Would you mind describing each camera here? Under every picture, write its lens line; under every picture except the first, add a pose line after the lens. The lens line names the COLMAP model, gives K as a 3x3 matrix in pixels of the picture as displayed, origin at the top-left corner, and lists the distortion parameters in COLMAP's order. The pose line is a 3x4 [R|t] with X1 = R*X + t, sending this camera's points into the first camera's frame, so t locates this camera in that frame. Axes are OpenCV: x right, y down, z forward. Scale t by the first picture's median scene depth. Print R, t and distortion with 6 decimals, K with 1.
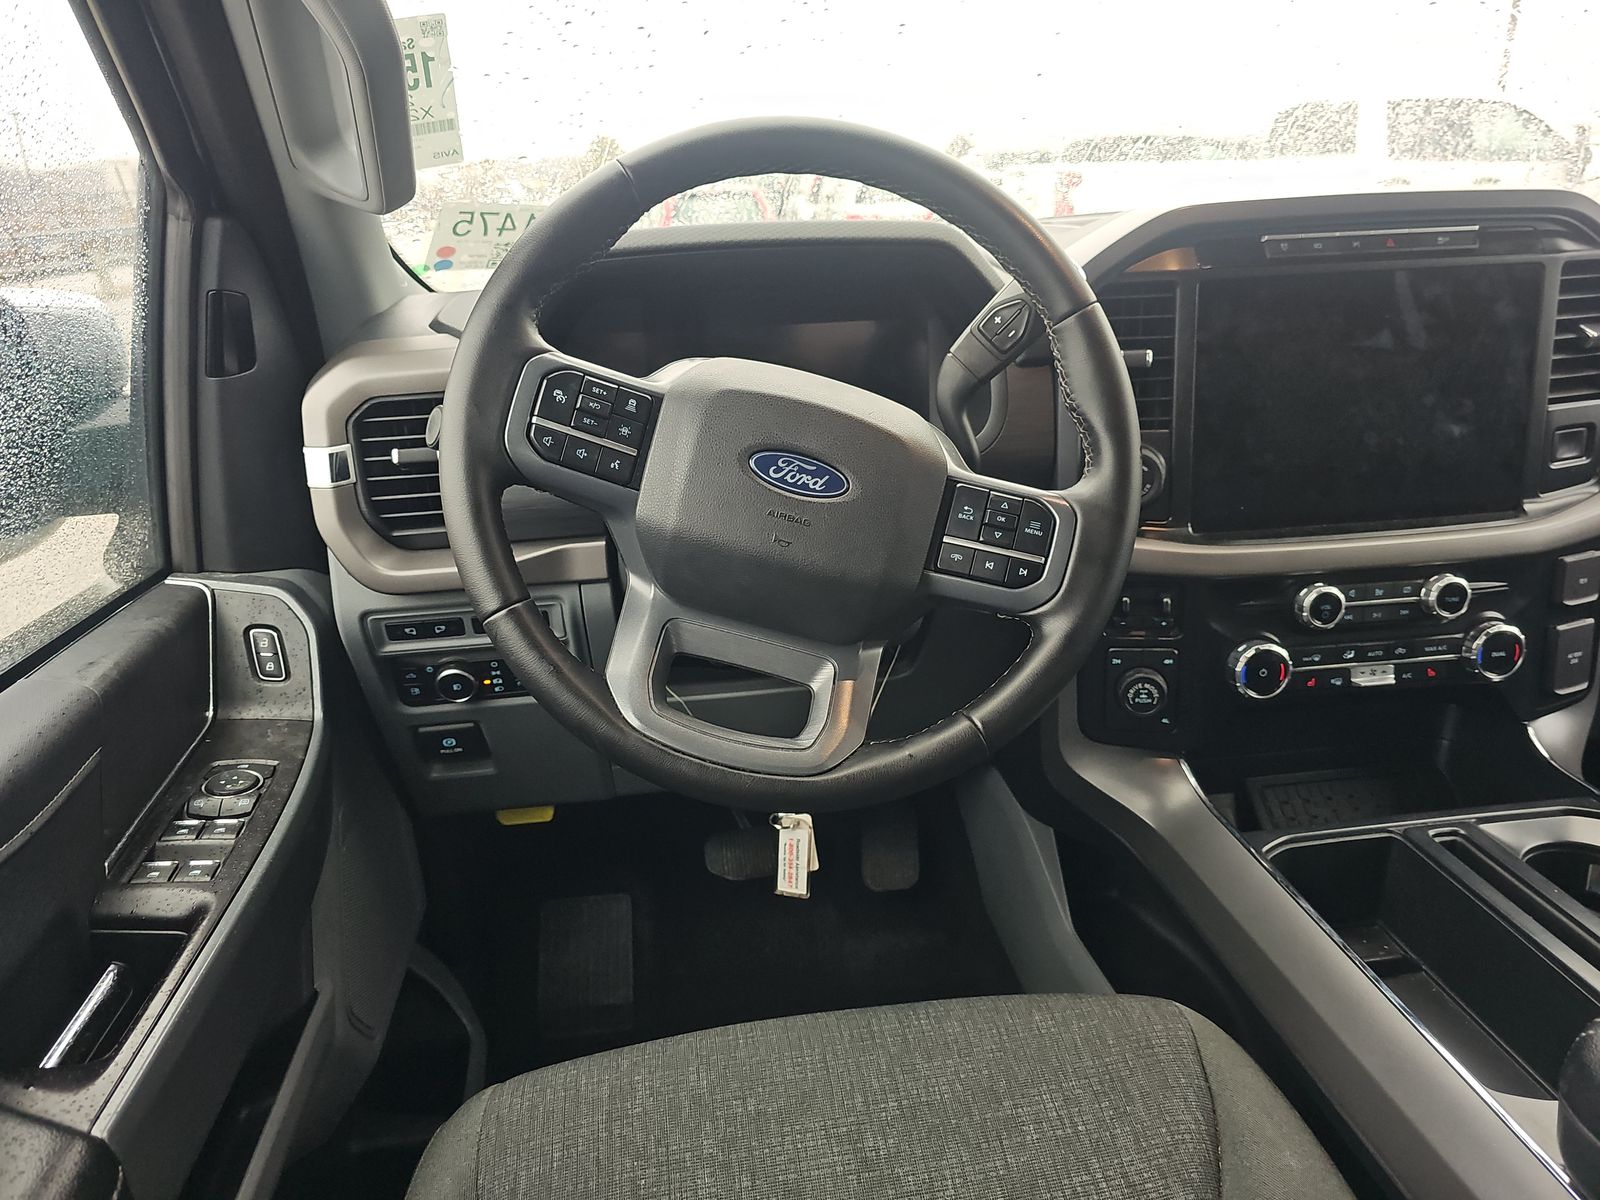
lens RADIAL K [[1078.1, 0, 802.6], [0, 1078.1, 605.8], [0, 0, 1]] dist [0.038254, -0.064103]
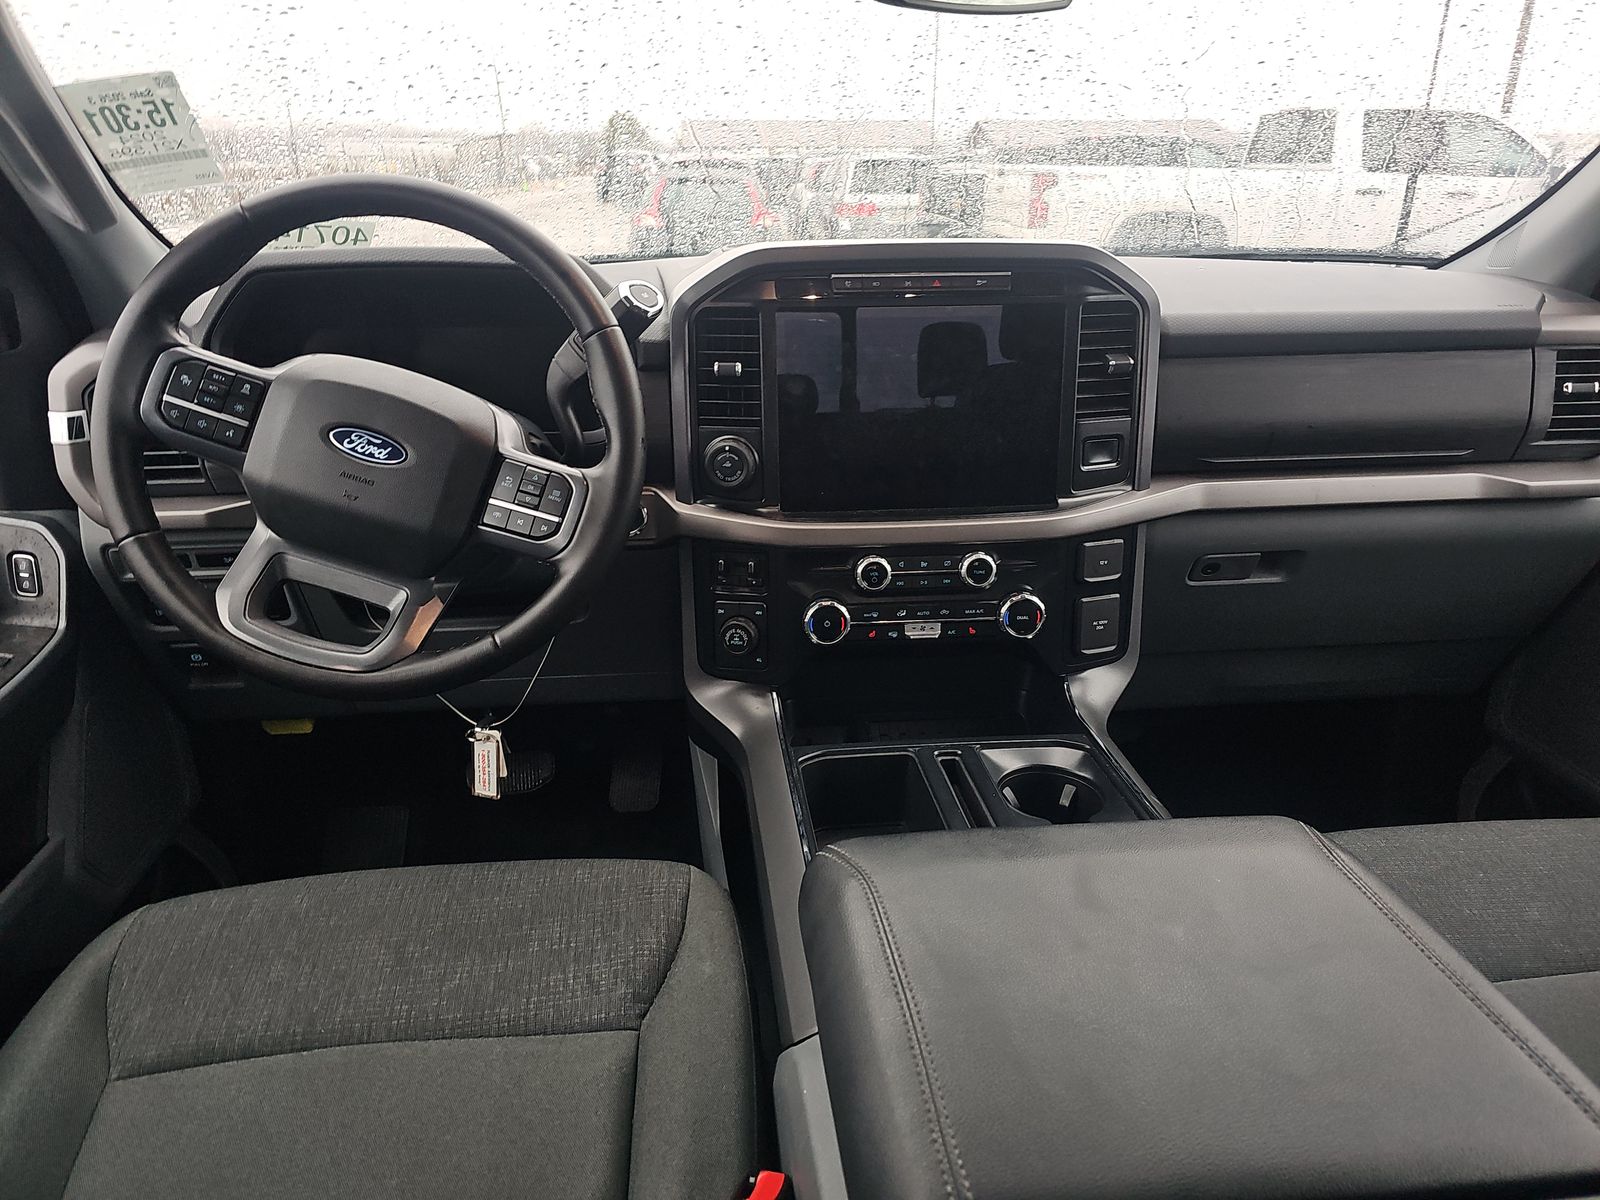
lens RADIAL K [[1058.8, 0, 790.2], [0, 1058.8, 612.2], [0, 0, 1]] dist [0.037163, -0.052603]
pose [[0.999138, 0.041506, 0.000672, 0.398745], [-0.041511, 0.998936, 0.020107, 0.026396], [0.000164, -0.020118, 0.999798, -0.240106]]
